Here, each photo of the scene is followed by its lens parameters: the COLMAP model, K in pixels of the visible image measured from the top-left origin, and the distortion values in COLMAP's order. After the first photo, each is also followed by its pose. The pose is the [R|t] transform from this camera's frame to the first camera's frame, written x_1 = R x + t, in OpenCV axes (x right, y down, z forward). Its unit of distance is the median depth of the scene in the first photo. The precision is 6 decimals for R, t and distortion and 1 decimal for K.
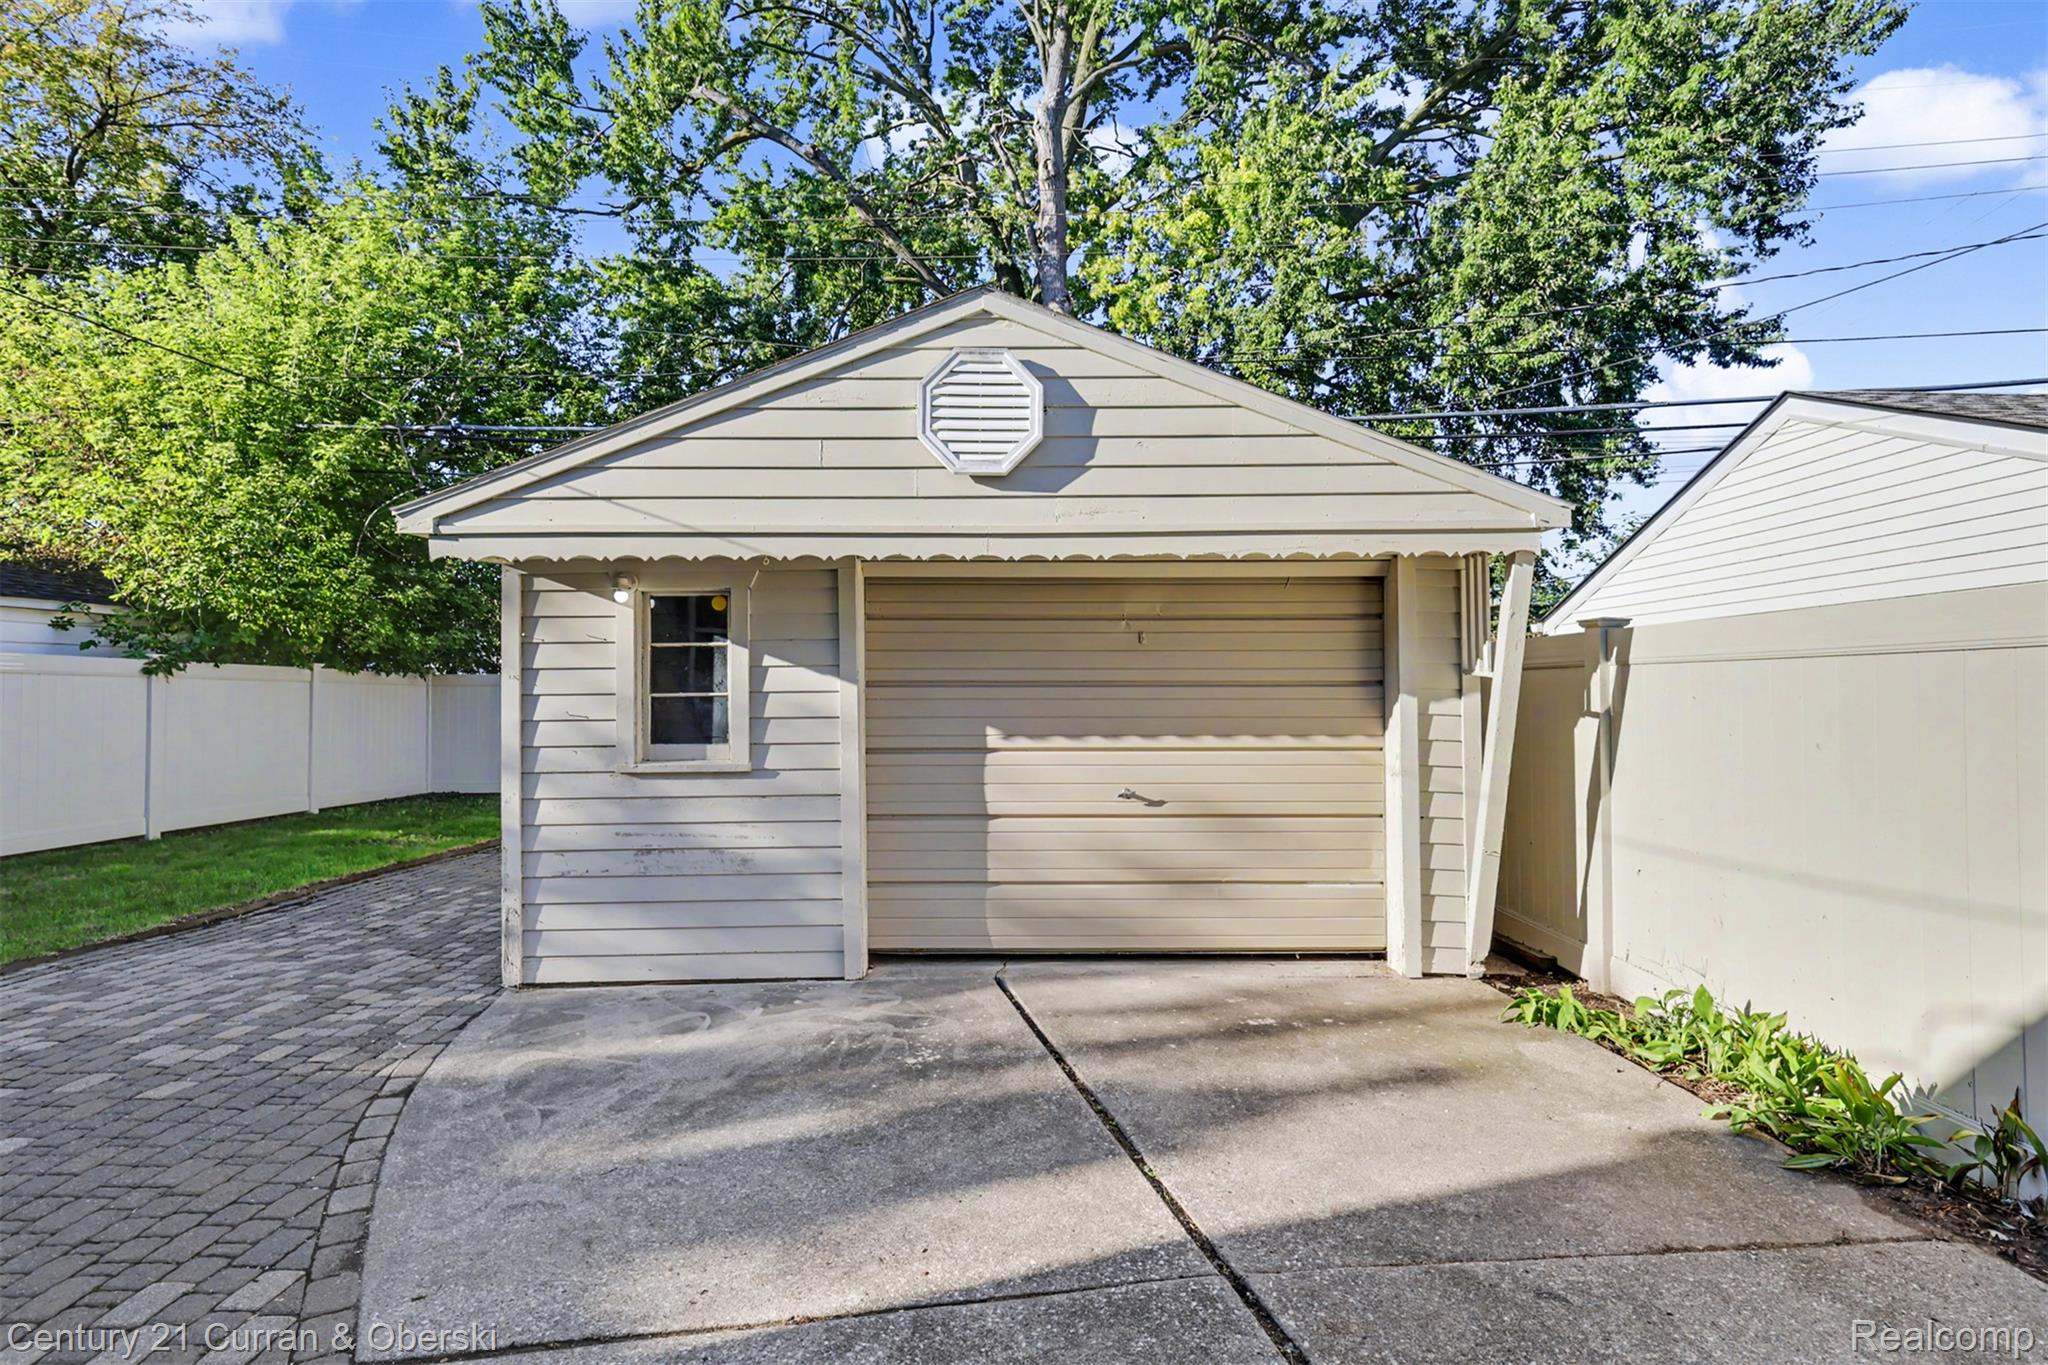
lens RADIAL K [[947.5, 0, 1014.1], [0, 947.5, 677.1], [0, 0, 1]] dist [0.001282, 0.000156]
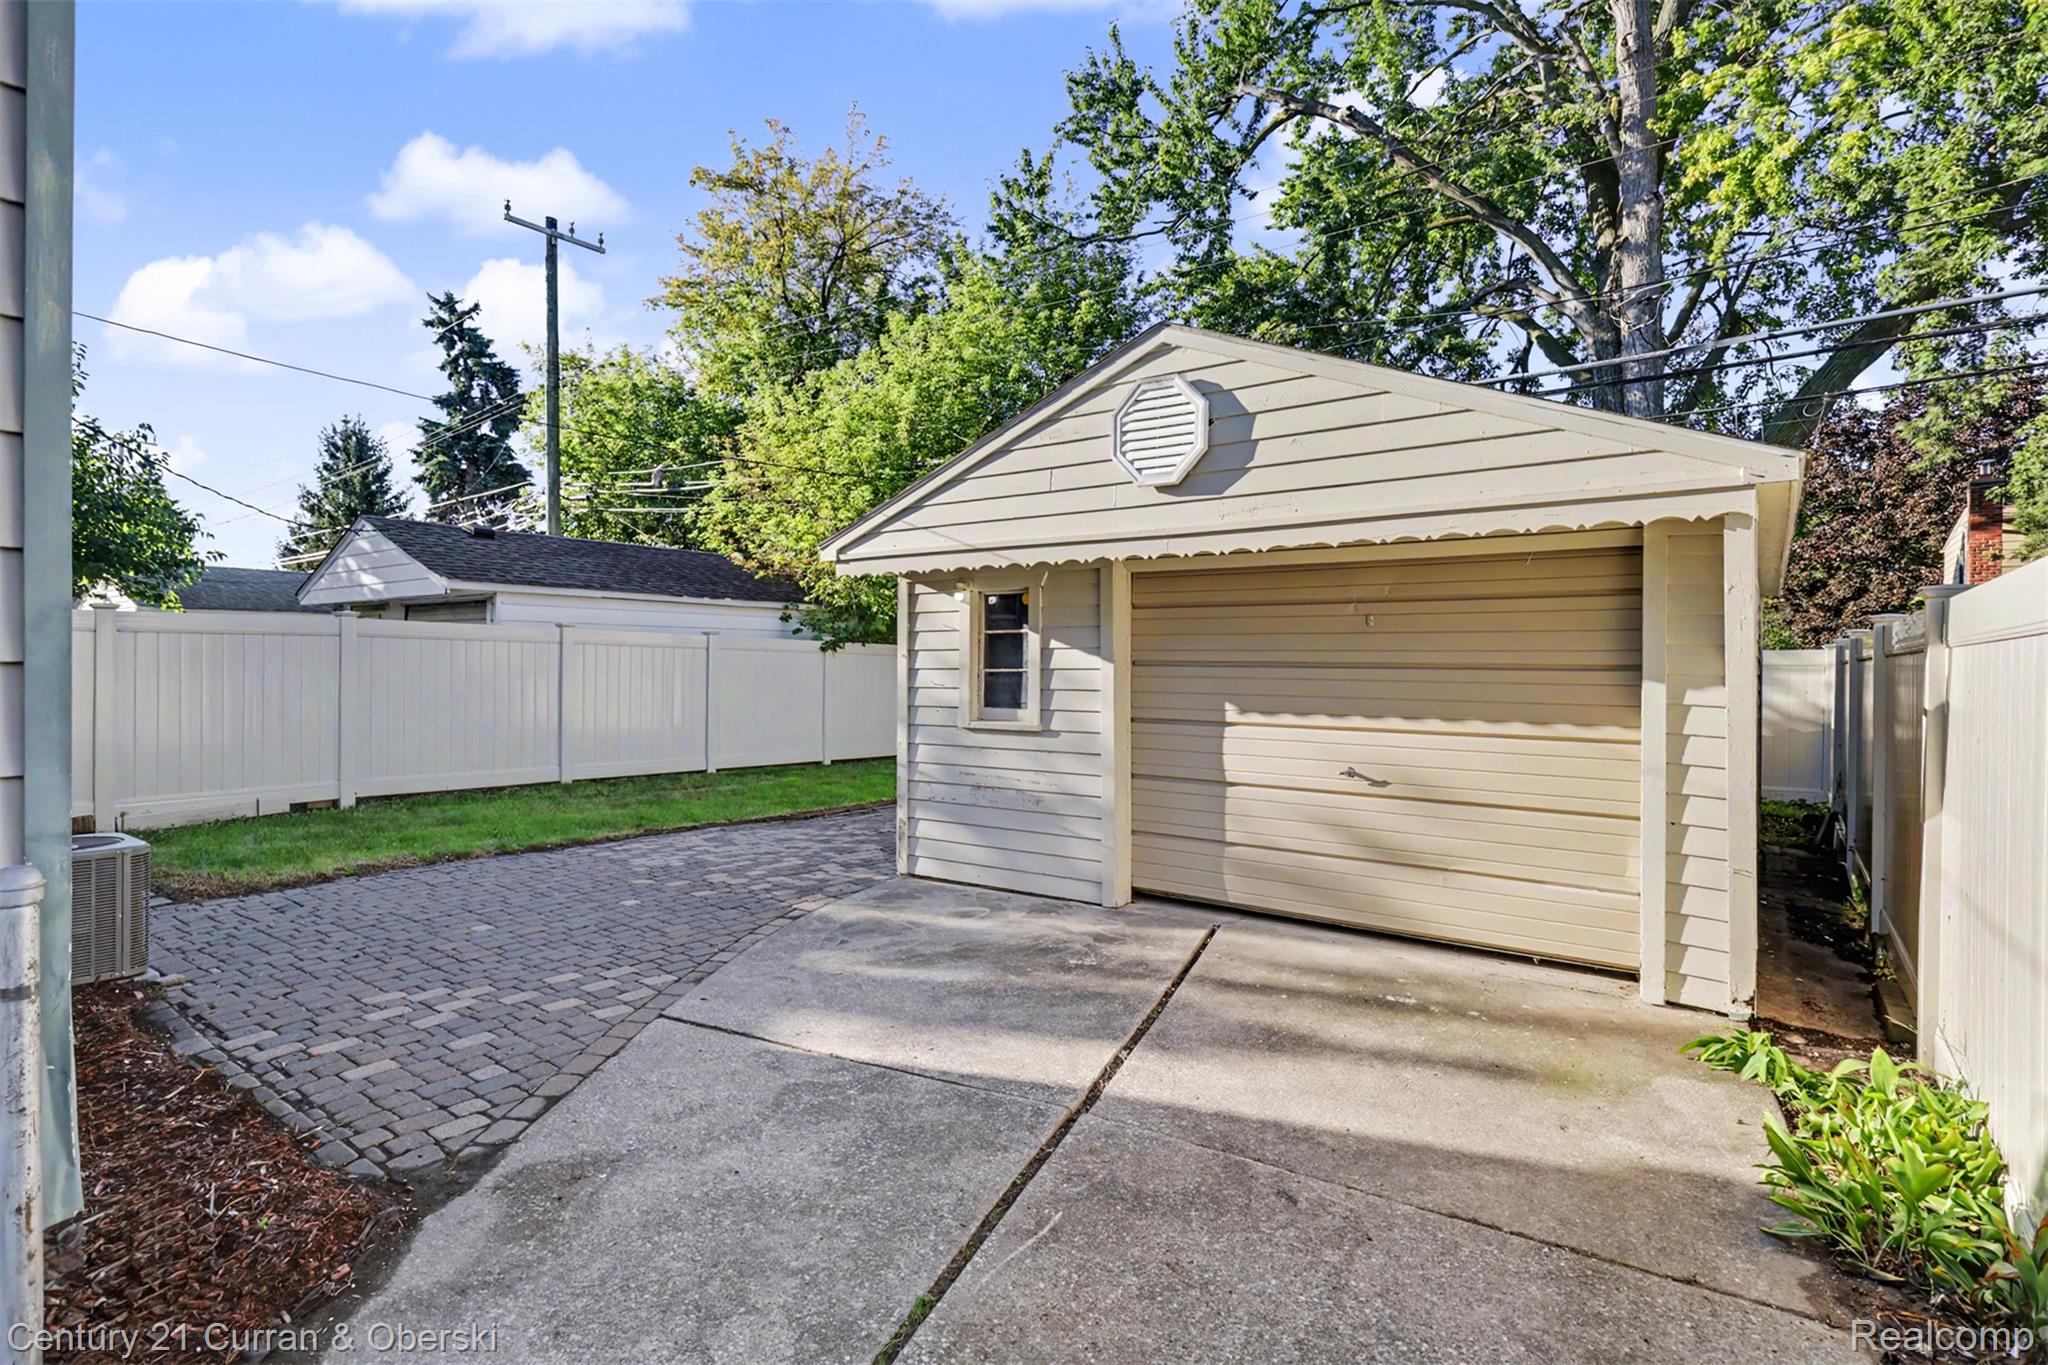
lens RADIAL K [[986.9, 0, 1032.8], [0, 986.9, 678.7], [0, 0, 1]] dist [0.001677, -0.001080]
pose [[0.807994, 0.018834, -0.588890, 0.496475], [-0.003531, 0.999626, 0.027125, -0.006613], [0.589181, -0.019838, 0.807758, -0.072551]]
